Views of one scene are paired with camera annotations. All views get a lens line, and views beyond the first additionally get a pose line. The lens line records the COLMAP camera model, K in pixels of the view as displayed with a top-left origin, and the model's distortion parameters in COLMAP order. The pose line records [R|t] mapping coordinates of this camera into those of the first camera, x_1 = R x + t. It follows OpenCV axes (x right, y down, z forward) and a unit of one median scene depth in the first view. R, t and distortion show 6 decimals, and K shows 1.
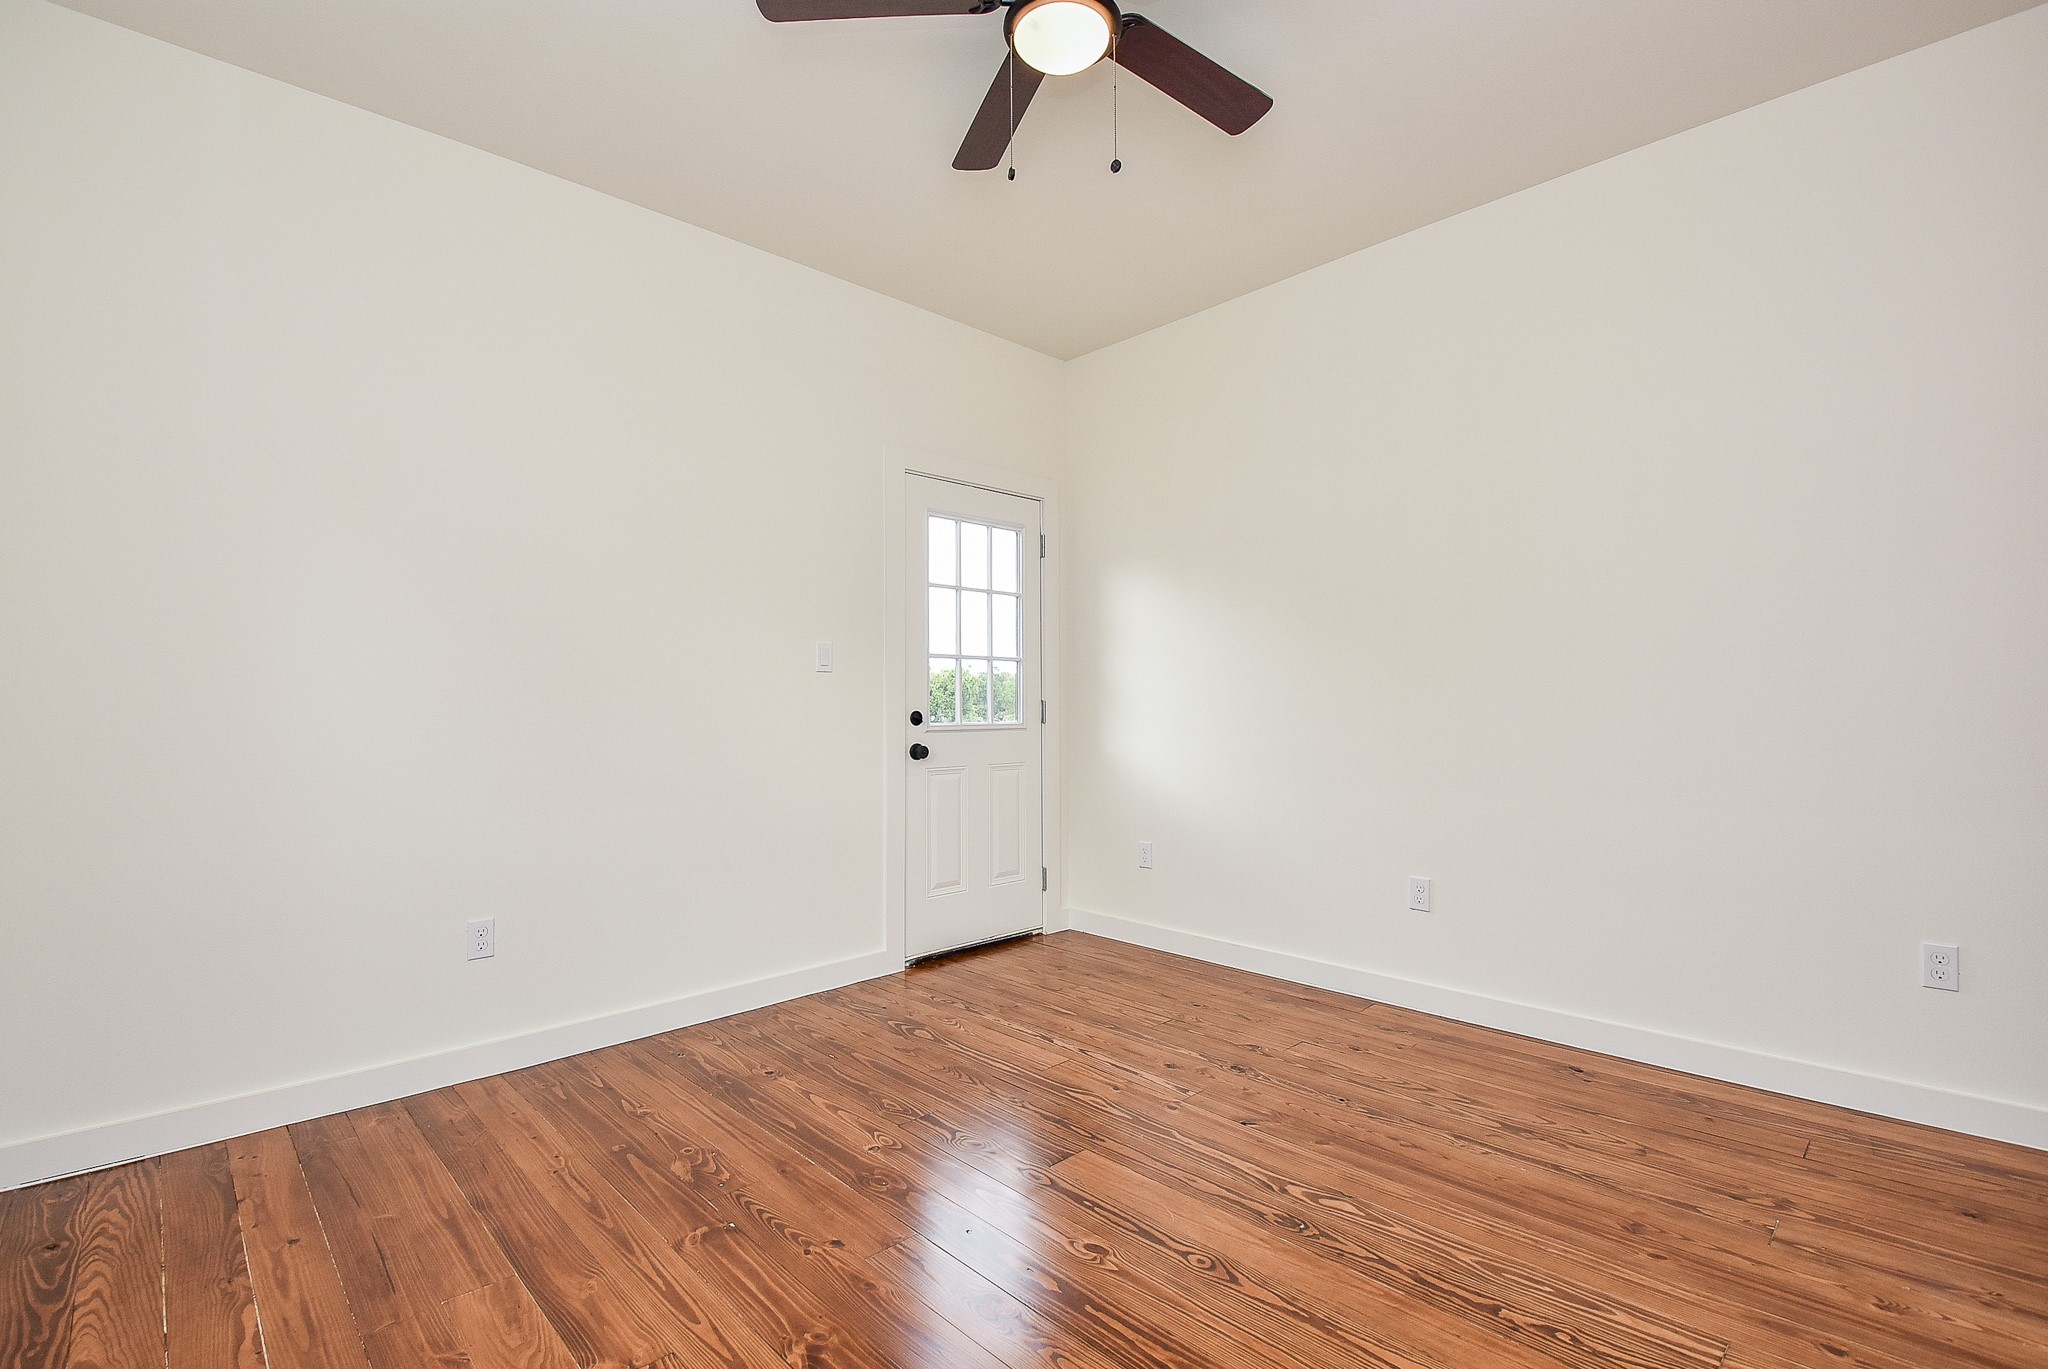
lens RADIAL K [[905.4, 0, 1025.9], [0, 905.4, 694.5], [0, 0, 1]] dist [-0.010278, -0.011955]
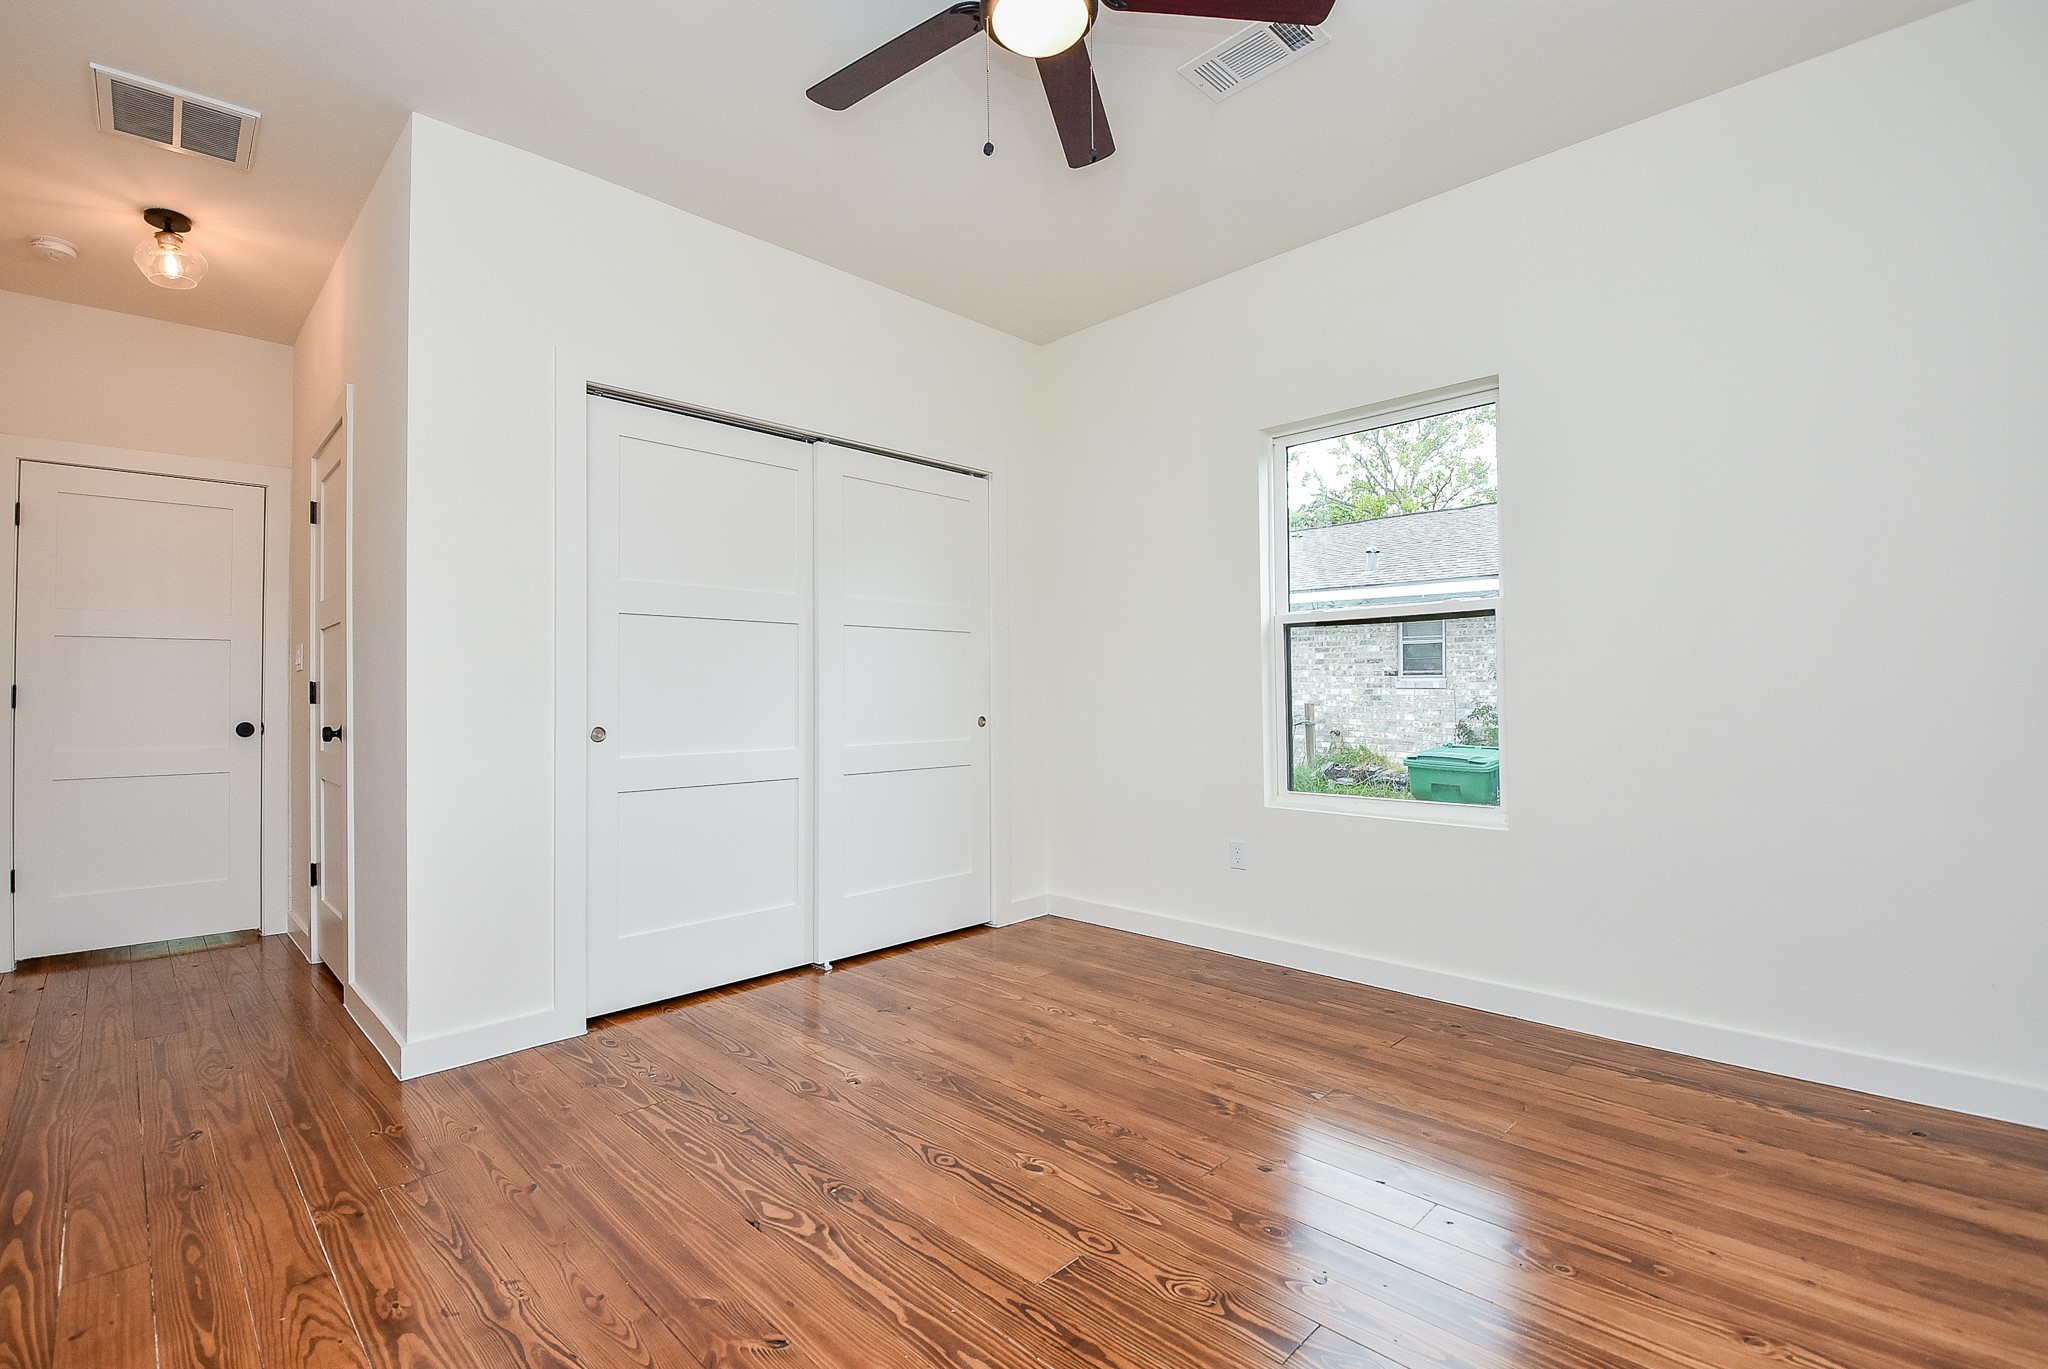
lens RADIAL K [[905.4, 0, 1022.5], [0, 905.4, 687.0], [0, 0, 1]] dist [-0.010278, -0.011955]
pose [[-0.999677, 0.016672, -0.019181, 0.095010], [0.017087, 0.999619, -0.021686, 0.032637], [0.018813, -0.022006, -0.999581, 1.993641]]
